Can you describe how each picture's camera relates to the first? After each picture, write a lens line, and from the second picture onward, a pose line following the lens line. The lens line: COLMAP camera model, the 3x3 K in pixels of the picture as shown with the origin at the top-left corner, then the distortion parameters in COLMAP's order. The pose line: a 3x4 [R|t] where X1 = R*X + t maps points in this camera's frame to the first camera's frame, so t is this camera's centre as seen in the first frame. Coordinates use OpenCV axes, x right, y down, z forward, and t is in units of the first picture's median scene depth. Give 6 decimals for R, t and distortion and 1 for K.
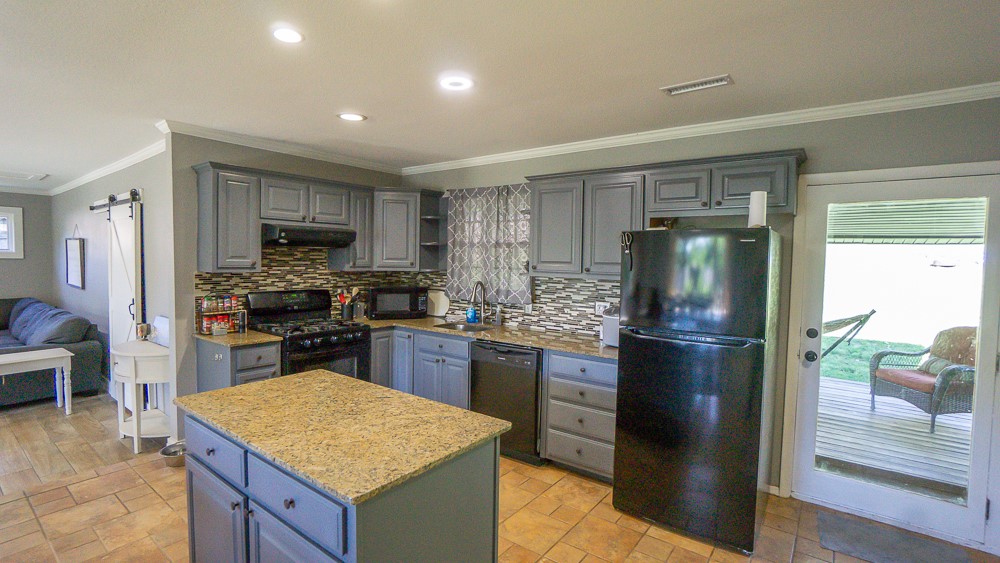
lens RADIAL K [[460.1, 0, 497.3], [0, 460.1, 276.0], [0, 0, 1]] dist [-0.037276, 0.001008]
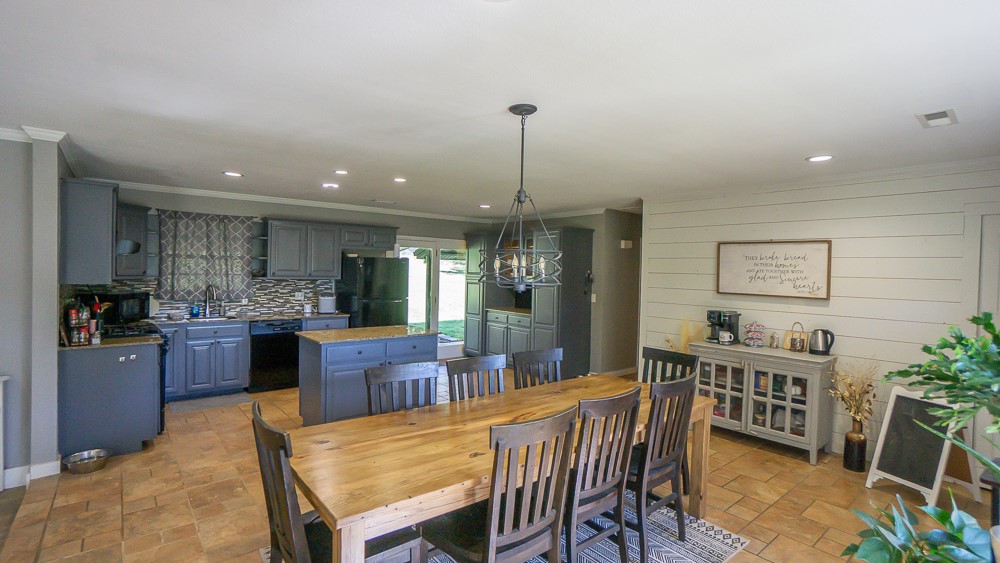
lens RADIAL K [[465.6, 0, 494.5], [0, 465.6, 277.9], [0, 0, 1]] dist [-0.024879, 0.001275]
pose [[0.230737, -0.028114, 0.972610, -1.247531], [0.021196, 0.999491, 0.023863, -0.023838], [-0.972785, 0.015109, 0.231216, -0.128954]]
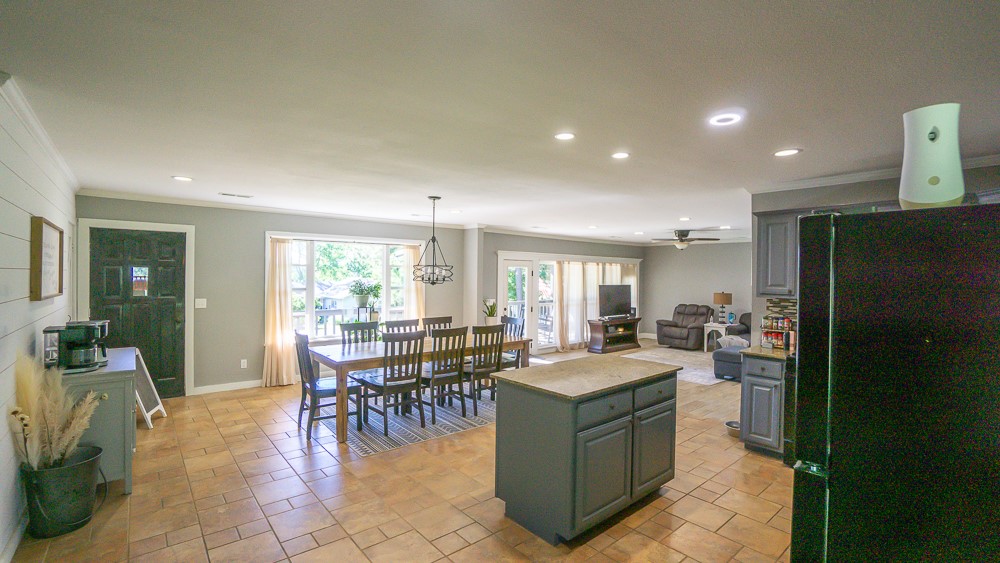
lens RADIAL K [[439.9, 0, 497.5], [0, 439.9, 275.8], [0, 0, 1]] dist [-0.059699, 0.021783]
pose [[-0.213971, -0.014616, -0.976731, 0.625040], [-0.054157, 0.998528, -0.003078, -0.021143], [0.975338, 0.052238, -0.214448, 0.452828]]
